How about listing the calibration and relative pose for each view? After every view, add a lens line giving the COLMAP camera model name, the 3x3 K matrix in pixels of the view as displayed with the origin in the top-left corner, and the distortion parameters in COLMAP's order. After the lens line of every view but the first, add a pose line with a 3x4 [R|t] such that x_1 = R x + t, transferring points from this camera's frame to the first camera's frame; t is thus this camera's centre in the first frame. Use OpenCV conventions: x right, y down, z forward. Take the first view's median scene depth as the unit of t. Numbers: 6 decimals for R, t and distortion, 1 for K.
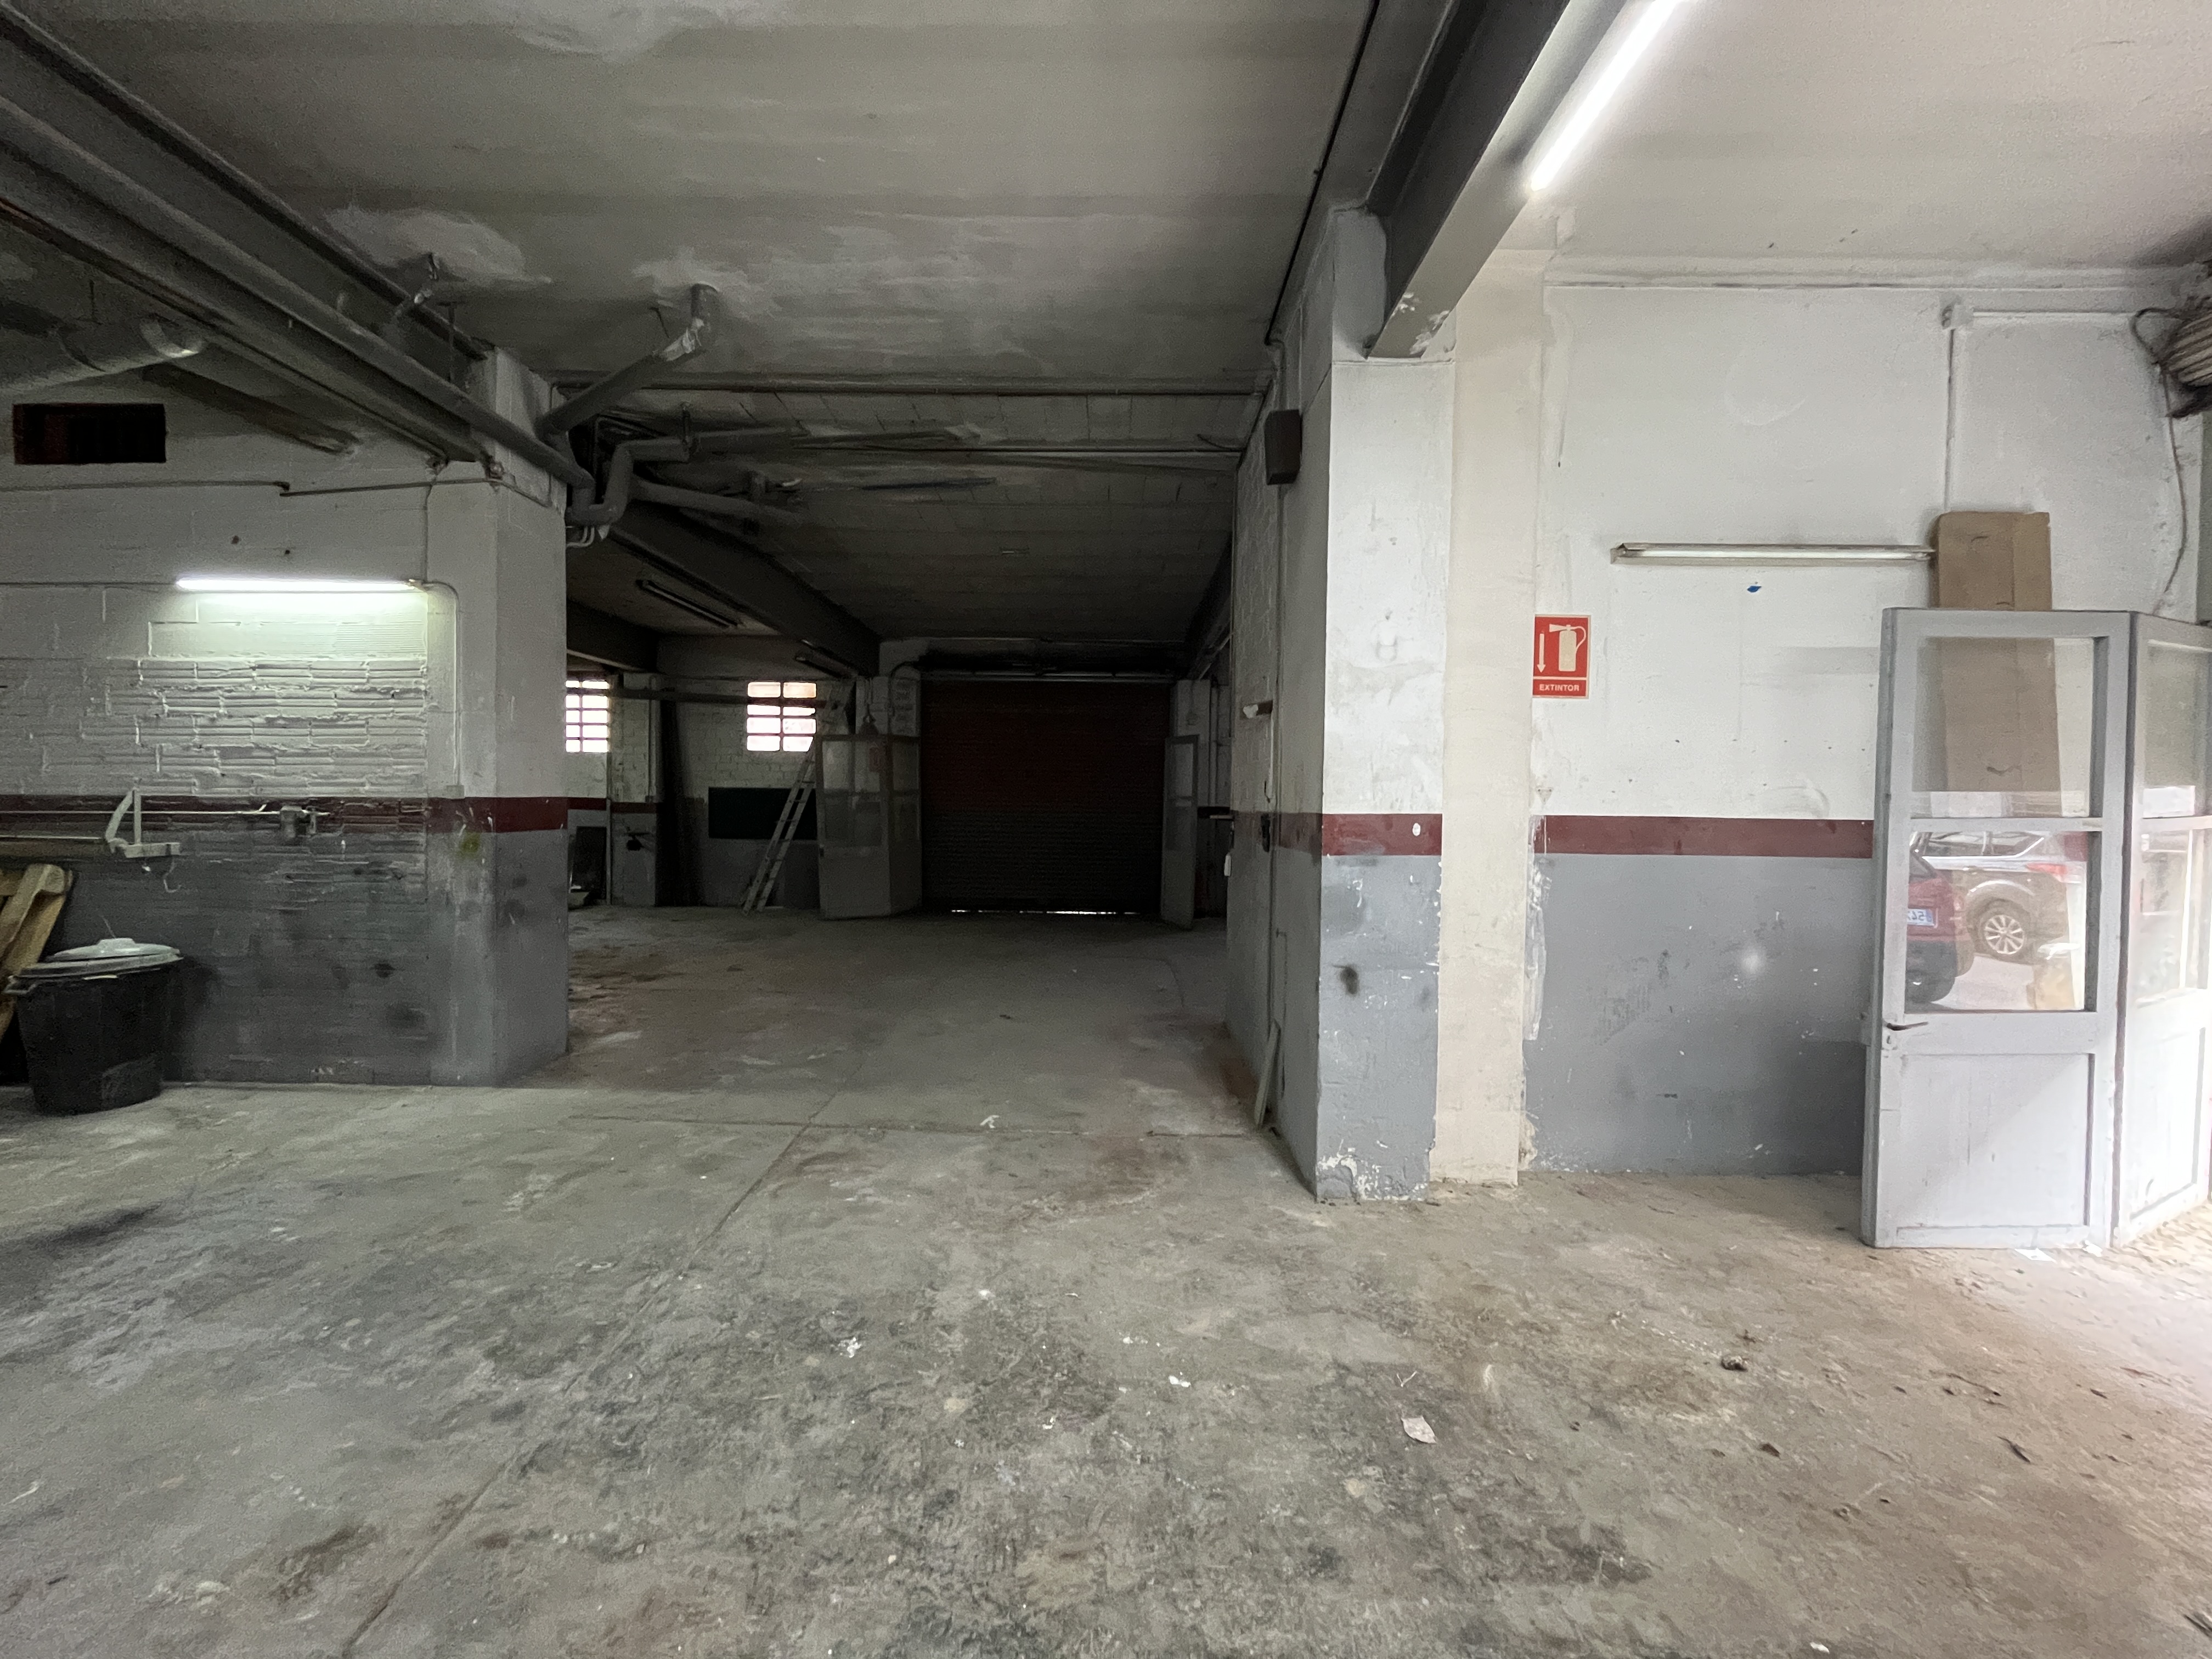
lens RADIAL K [[897.7, 0, 1103.5], [0, 897.7, 827.7], [0, 0, 1]] dist [-0.005085, 0.000390]
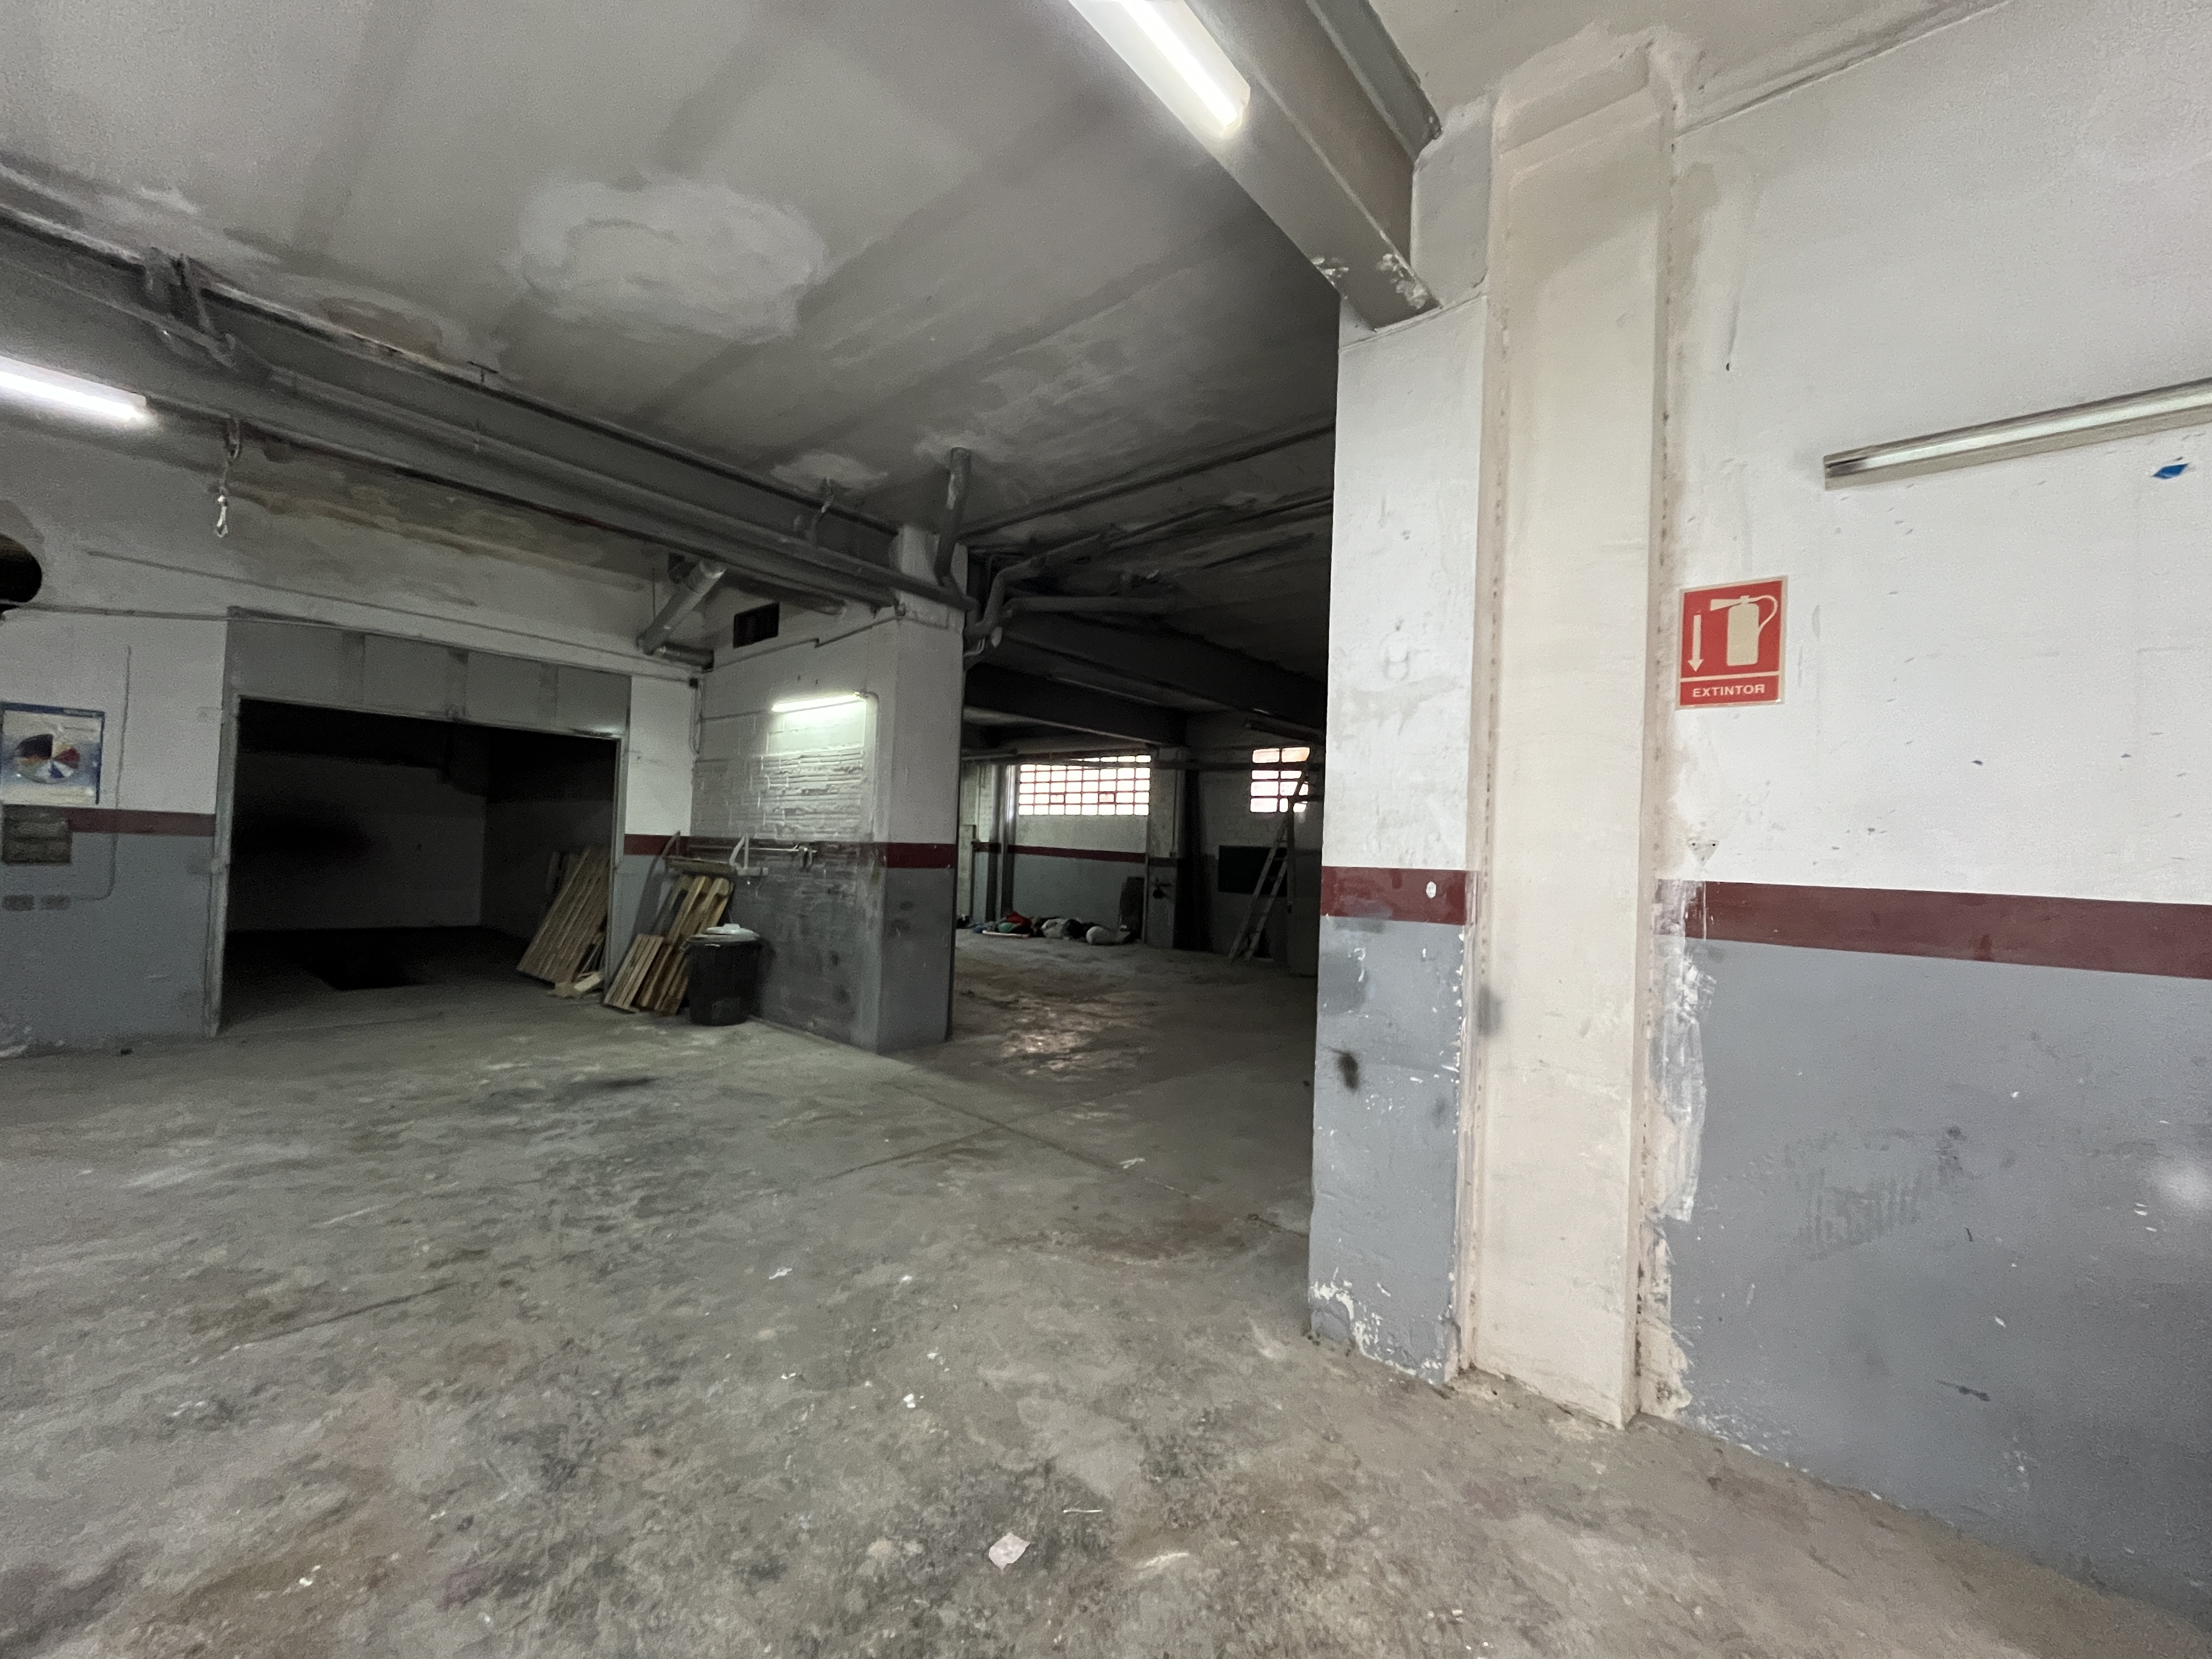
lens RADIAL K [[897.7, 0, 1103.5], [0, 897.7, 827.7], [0, 0, 1]] dist [-0.005085, 0.000390]
pose [[0.759710, 0.001409, -0.650260, 0.588790], [-0.048906, 0.997289, -0.054977, 0.004717], [0.648420, 0.073568, 0.757720, 0.201975]]
